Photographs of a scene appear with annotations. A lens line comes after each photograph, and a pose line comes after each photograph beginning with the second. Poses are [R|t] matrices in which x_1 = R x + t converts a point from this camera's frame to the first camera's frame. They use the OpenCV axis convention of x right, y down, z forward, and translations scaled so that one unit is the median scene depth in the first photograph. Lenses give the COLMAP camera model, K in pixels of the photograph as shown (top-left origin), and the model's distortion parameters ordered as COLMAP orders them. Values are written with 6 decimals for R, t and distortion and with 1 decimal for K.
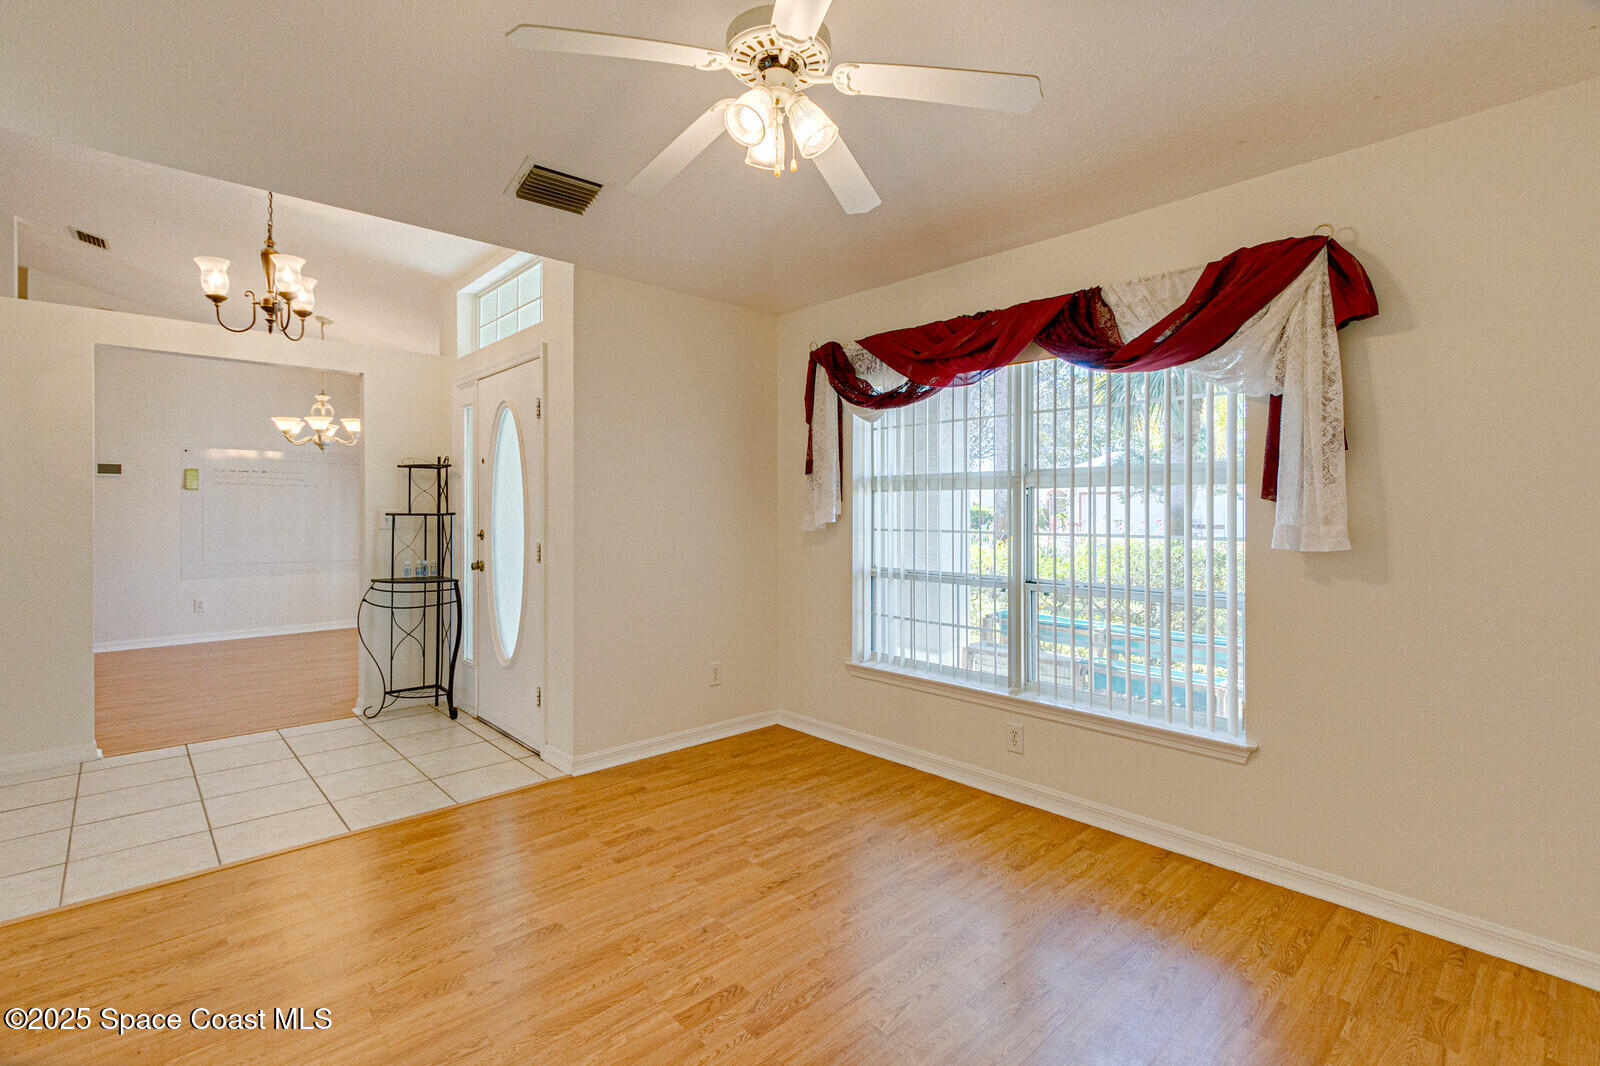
lens RADIAL K [[734.2, 0, 790.3], [0, 734.2, 506.0], [0, 0, 1]] dist [0.009723, -0.002911]
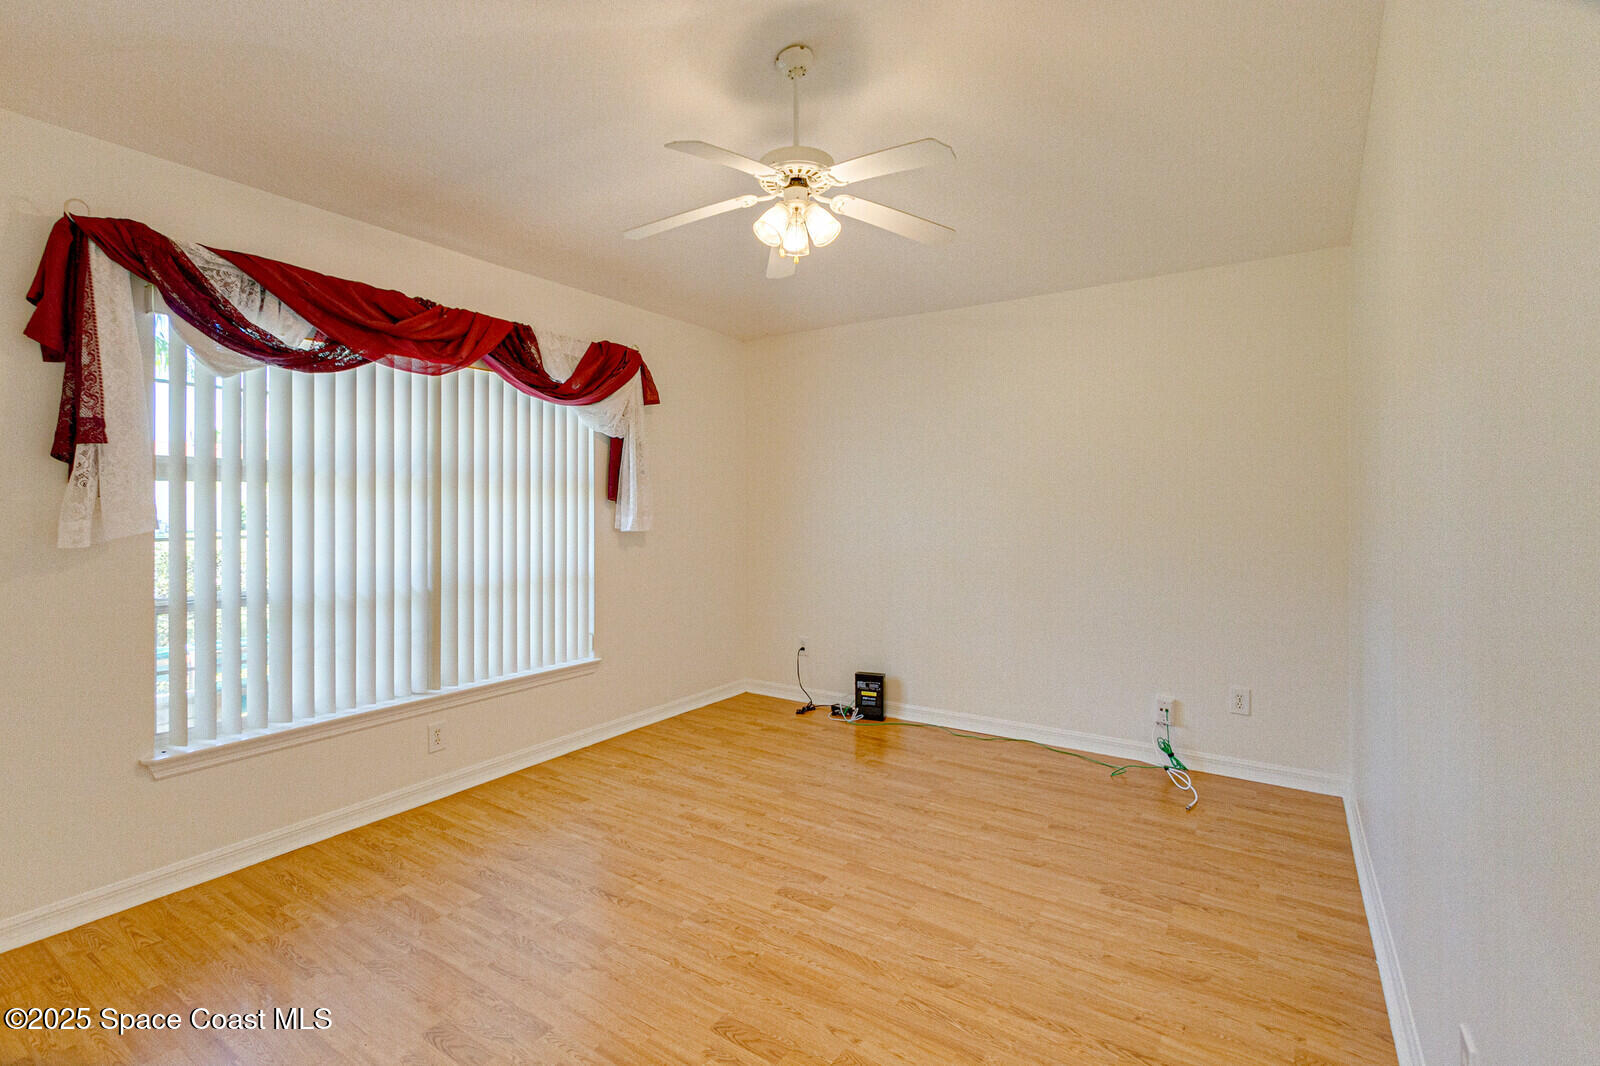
lens RADIAL K [[734.2, 0, 790.5], [0, 734.2, 509.1], [0, 0, 1]] dist [0.009723, -0.002911]
pose [[-0.241256, -0.009680, 0.970413, -0.760565], [-0.011459, 0.999909, 0.007125, -0.006434], [-0.970394, -0.009401, -0.241345, 0.761329]]
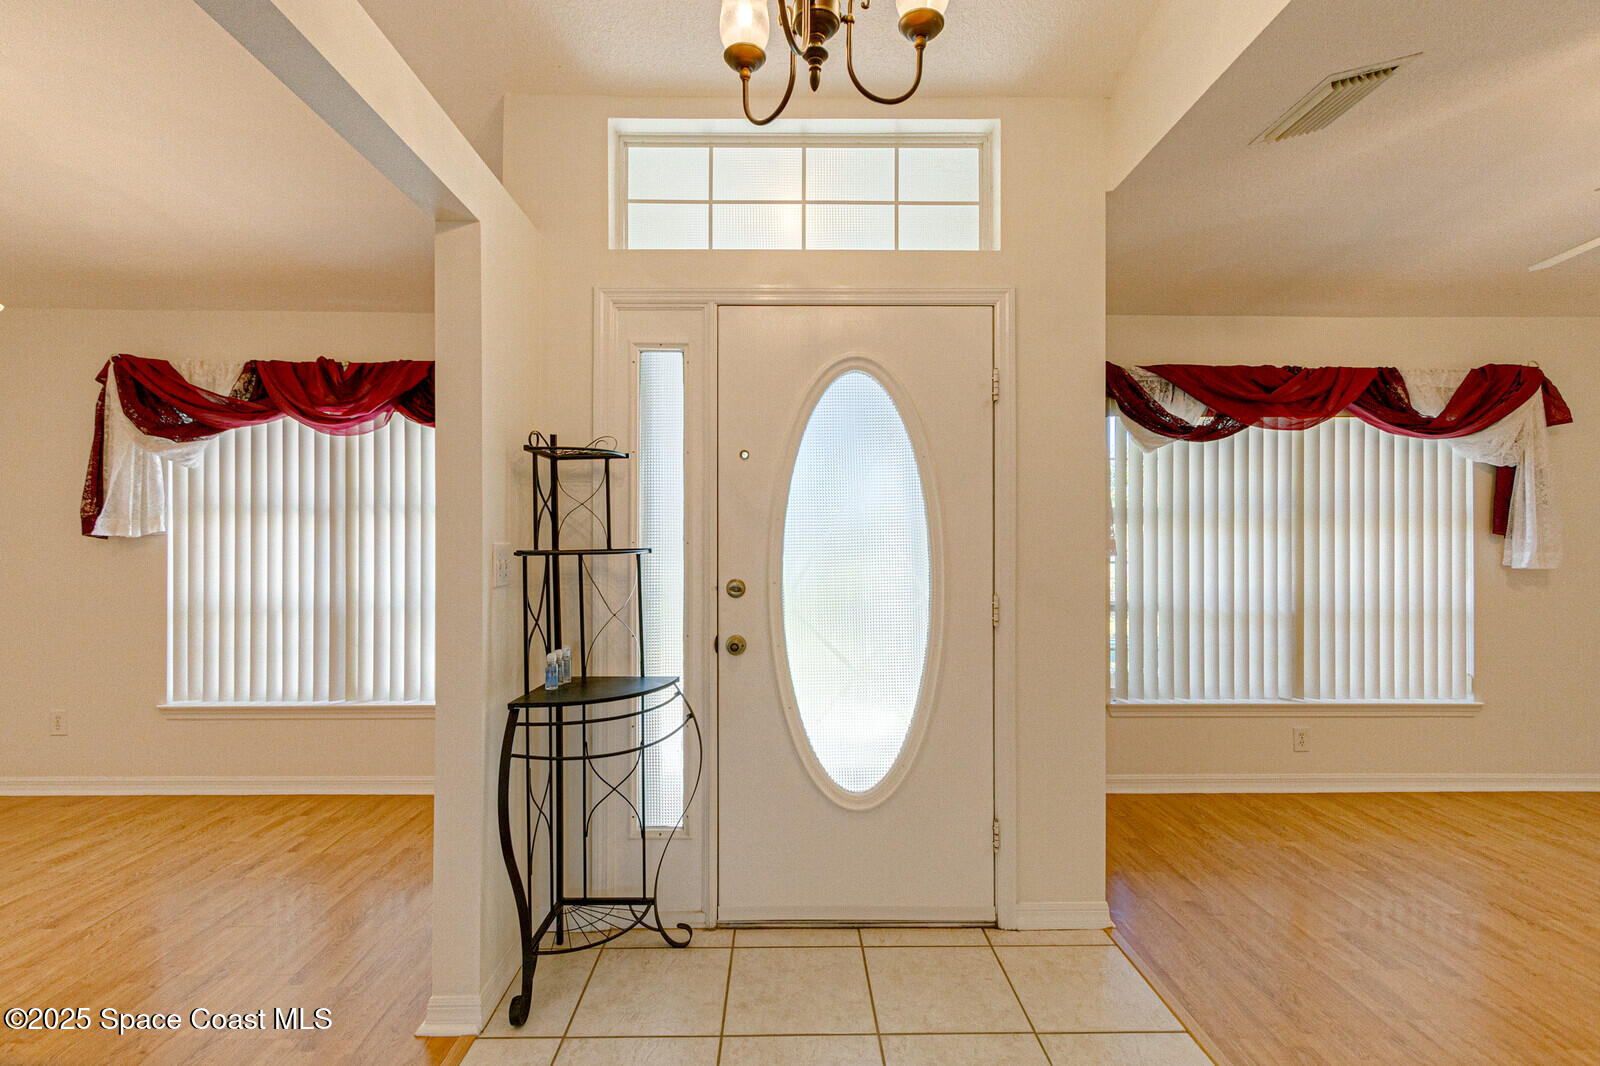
lens RADIAL K [[734.2, 0, 795.2], [0, 734.2, 546.4], [0, 0, 1]] dist [0.009723, -0.002911]
pose [[0.664428, -0.003070, 0.747346, -1.069035], [-0.004235, 0.999960, 0.007872, 0.004887], [-0.747340, -0.008395, 0.664389, 0.807773]]
